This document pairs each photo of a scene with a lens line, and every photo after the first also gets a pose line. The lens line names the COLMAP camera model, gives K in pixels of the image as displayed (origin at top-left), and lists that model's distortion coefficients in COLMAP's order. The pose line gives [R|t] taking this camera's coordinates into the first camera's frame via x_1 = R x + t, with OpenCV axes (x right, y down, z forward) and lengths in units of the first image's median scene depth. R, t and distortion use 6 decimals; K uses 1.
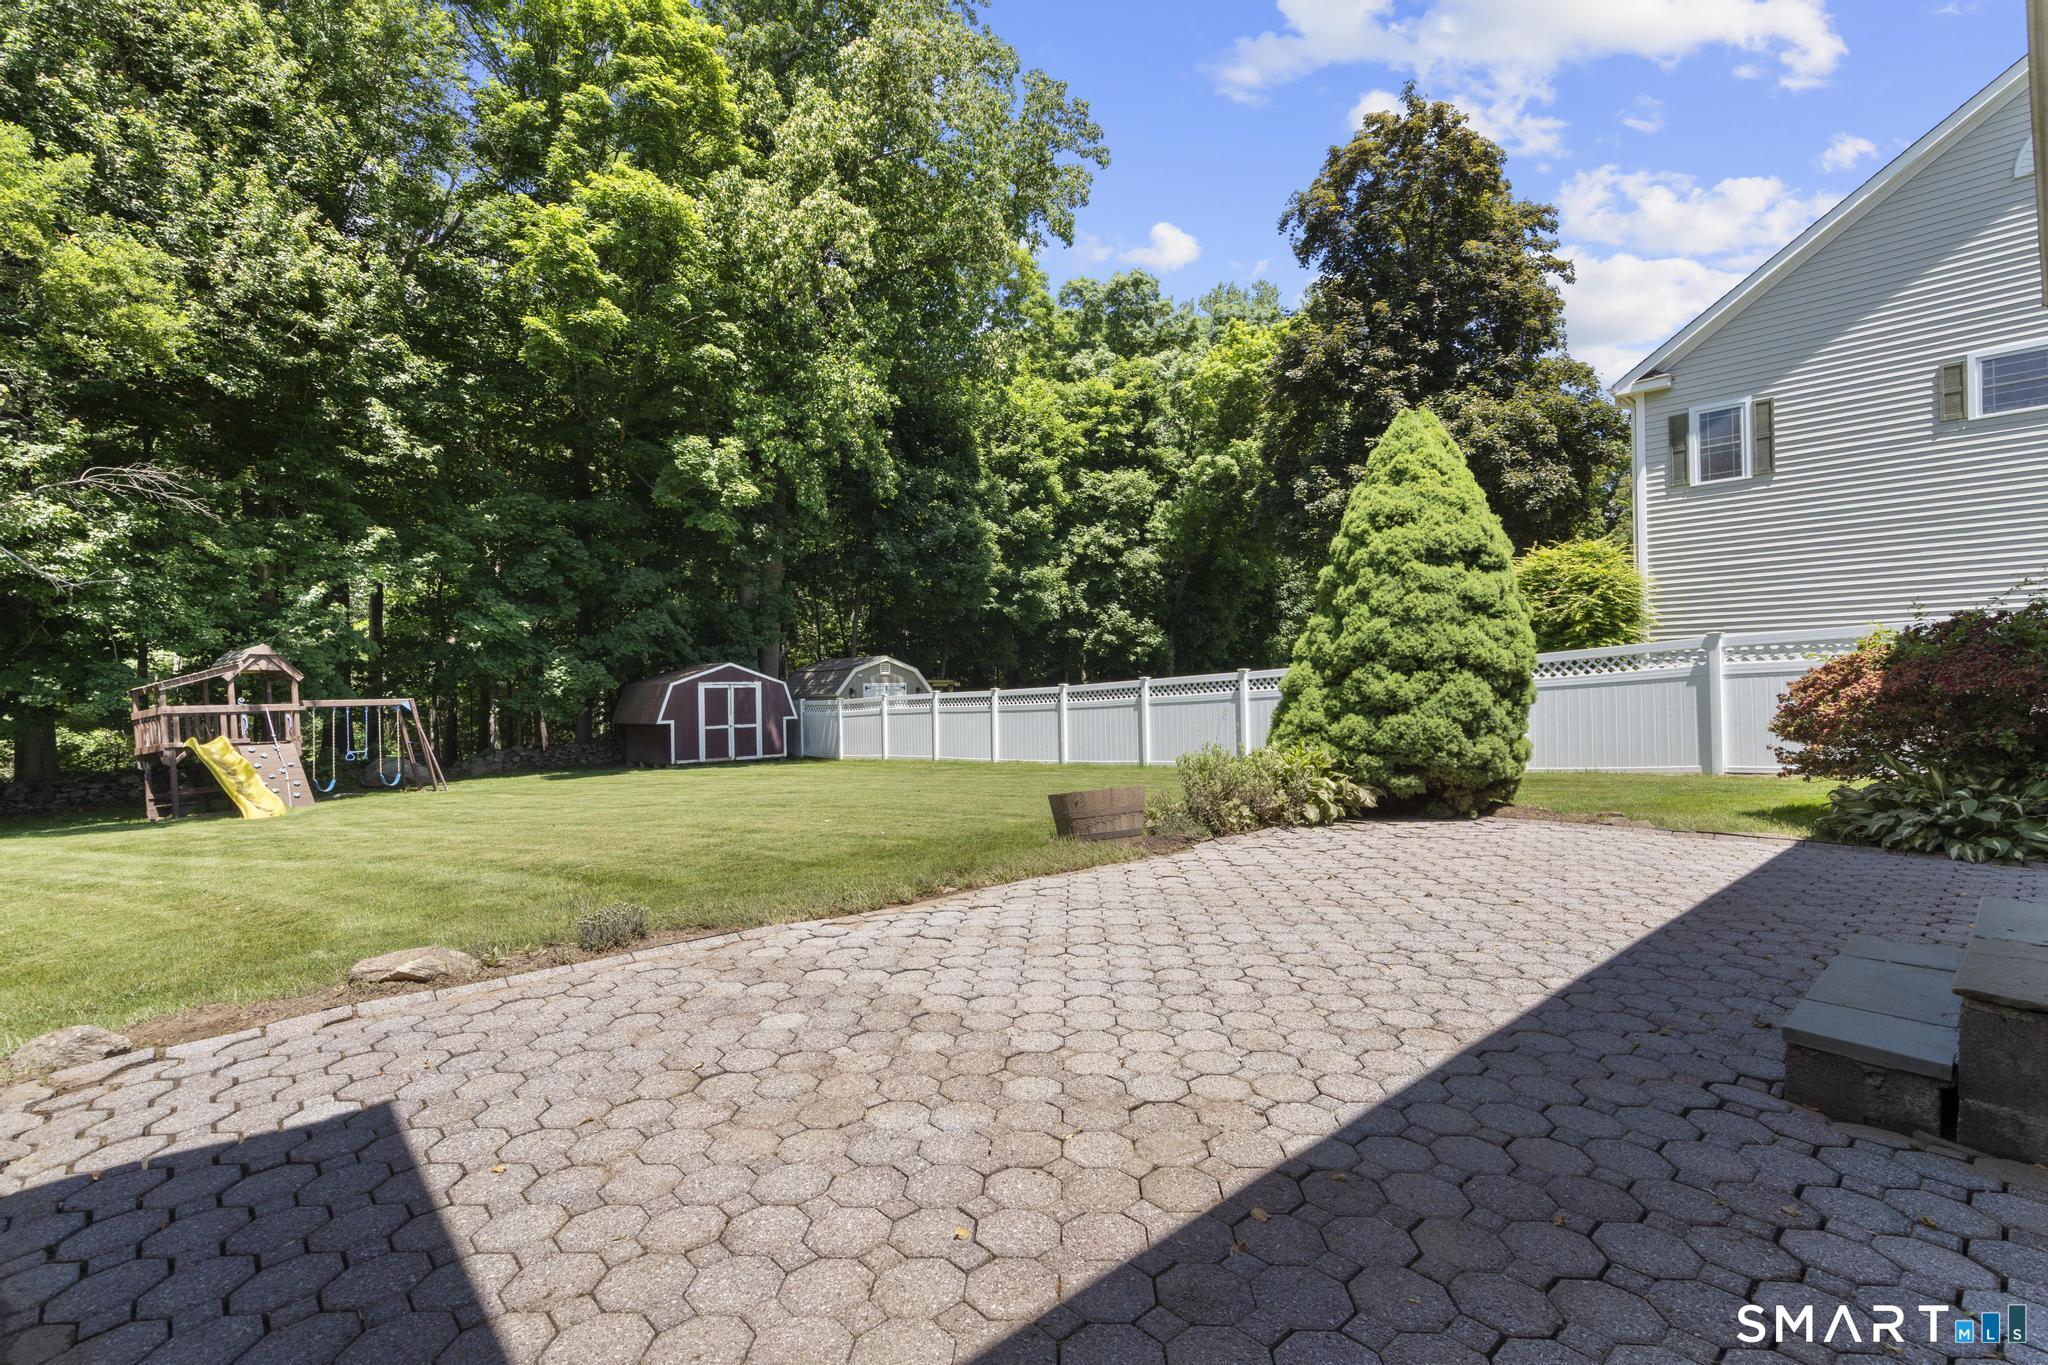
lens RADIAL K [[940.6, 0, 1045.4], [0, 940.6, 689.8], [0, 0, 1]] dist [-0.007786, 0.004377]
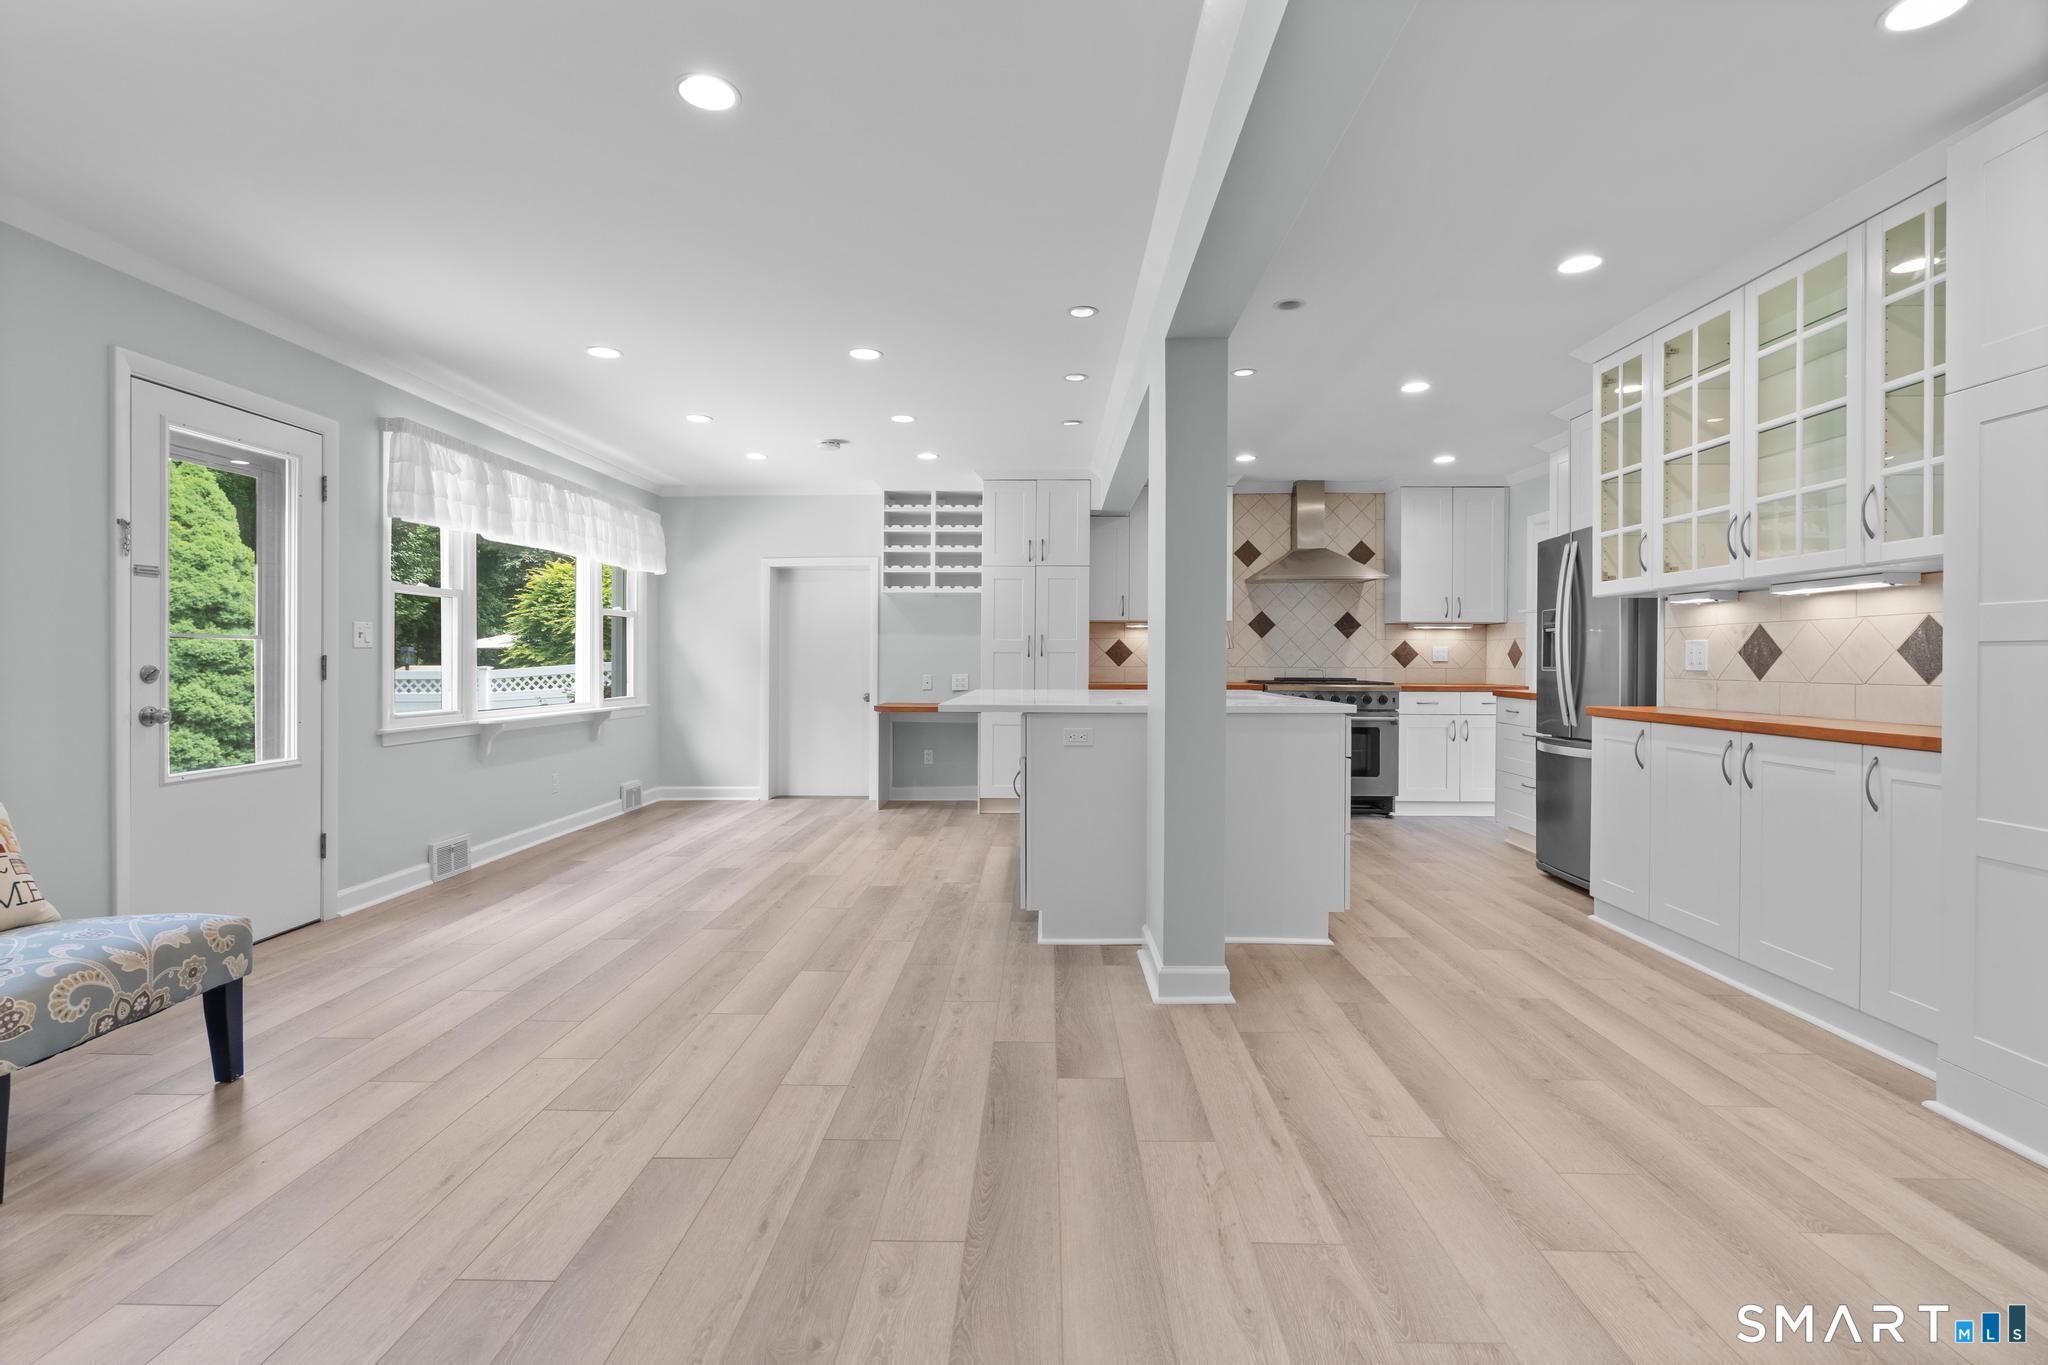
lens RADIAL K [[940.6, 0, 1012.3], [0, 940.6, 661.2], [0, 0, 1]] dist [-0.007786, 0.004377]
pose [[0.696300, 0.015550, 0.717582, 0.097080], [-0.018216, 0.999826, -0.003990, -0.029729], [-0.717519, -0.010293, 0.696462, -0.102499]]
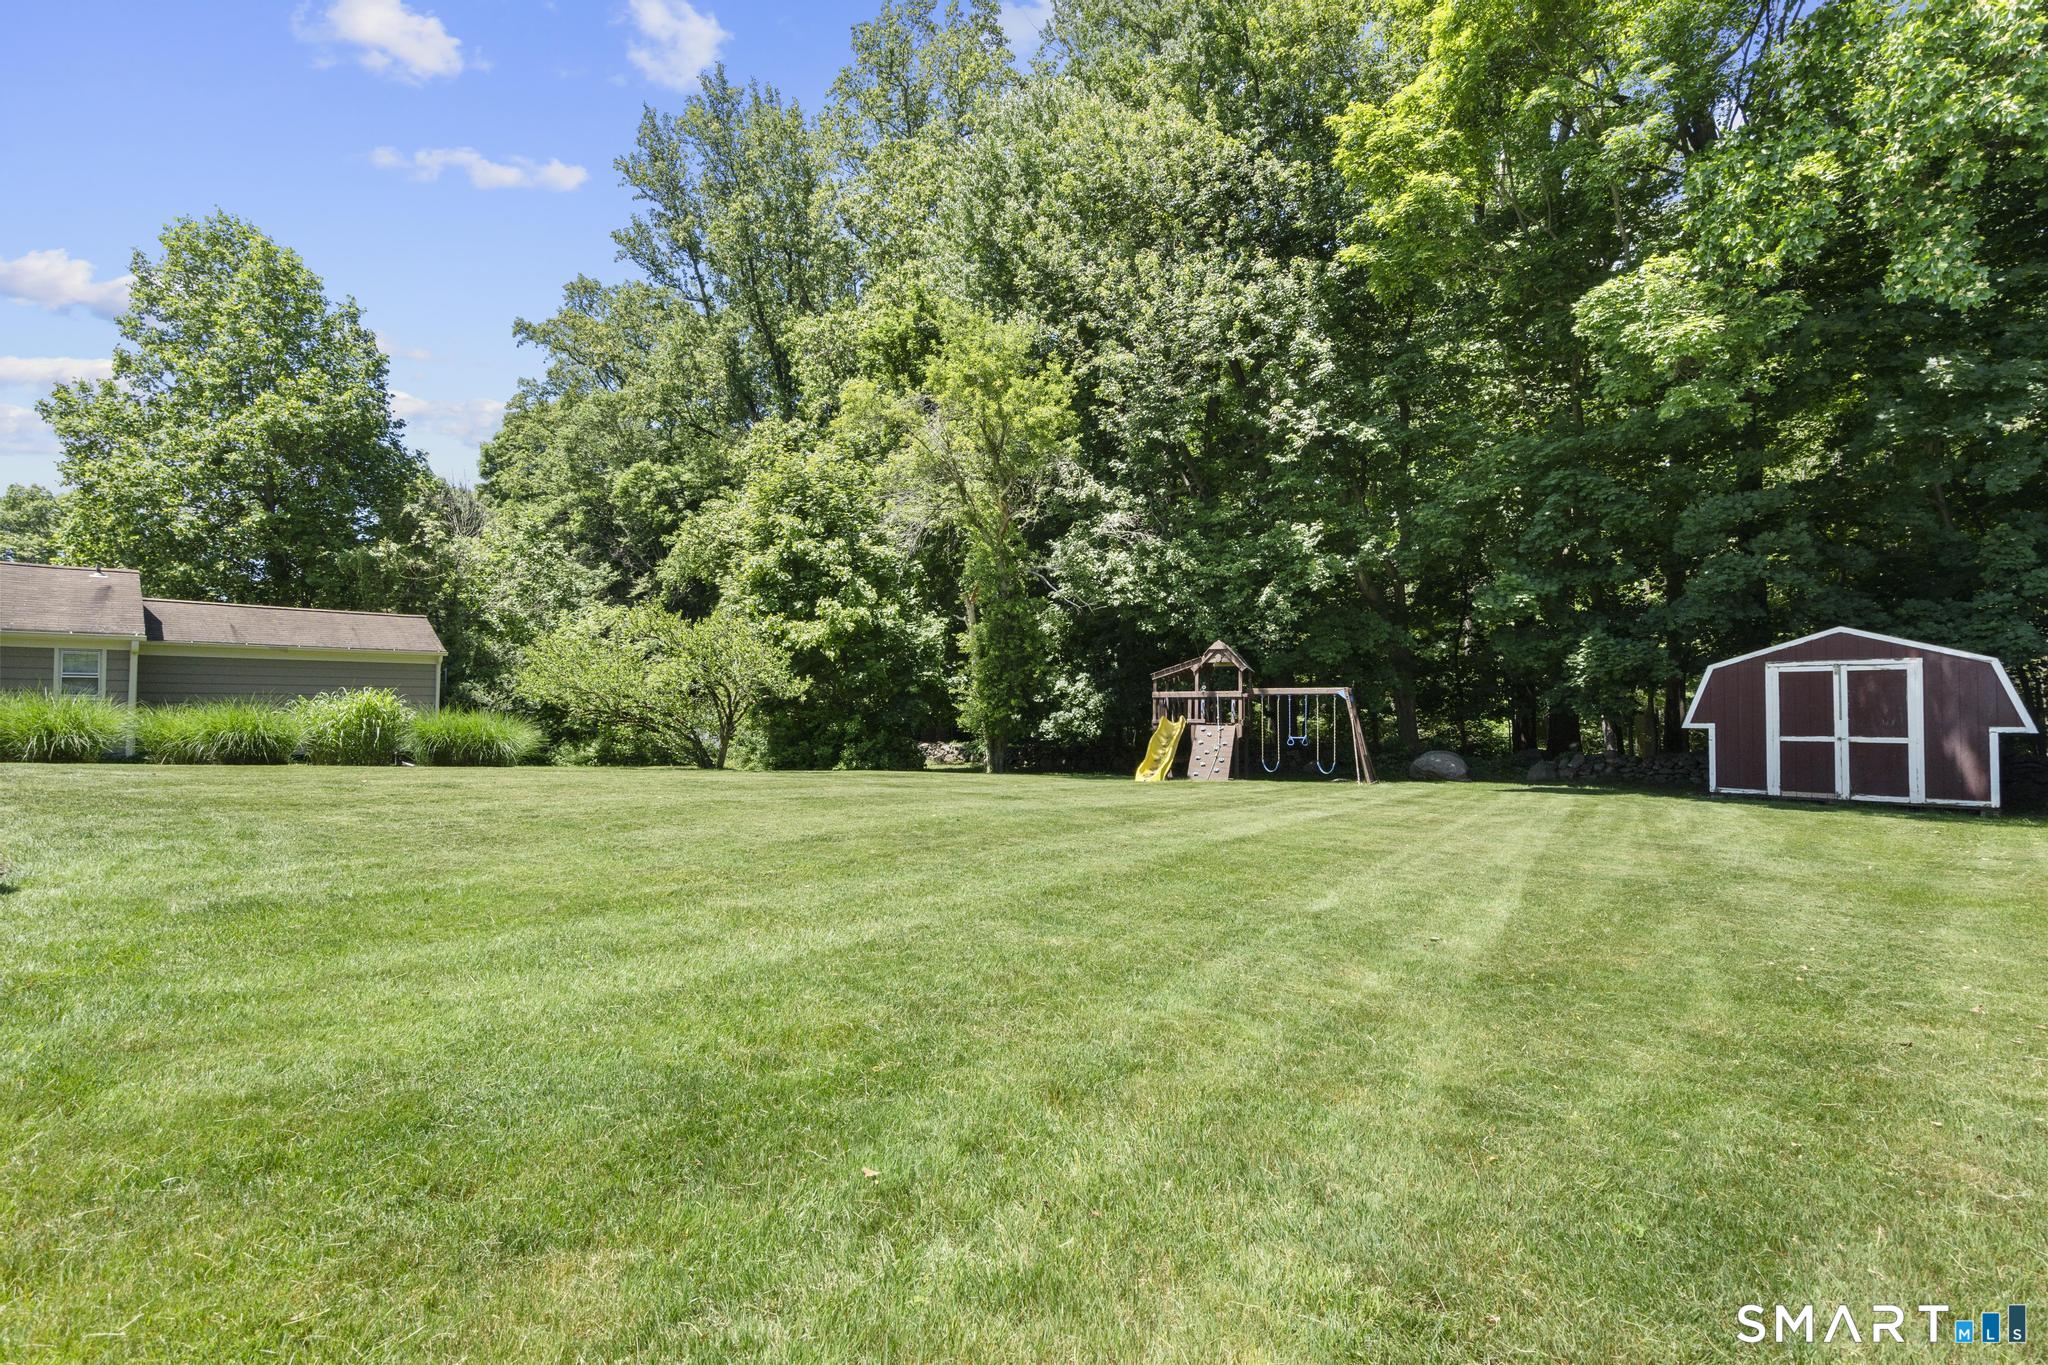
lens RADIAL K [[940.6, 0, 1023.0], [0, 940.6, 688.4], [0, 0, 1]] dist [-0.007786, 0.004377]
pose [[-0.019943, -0.005313, -0.999787, 0.274886], [-0.001135, 0.999985, -0.005292, 0.013991], [0.999800, 0.001029, -0.019949, 0.606222]]
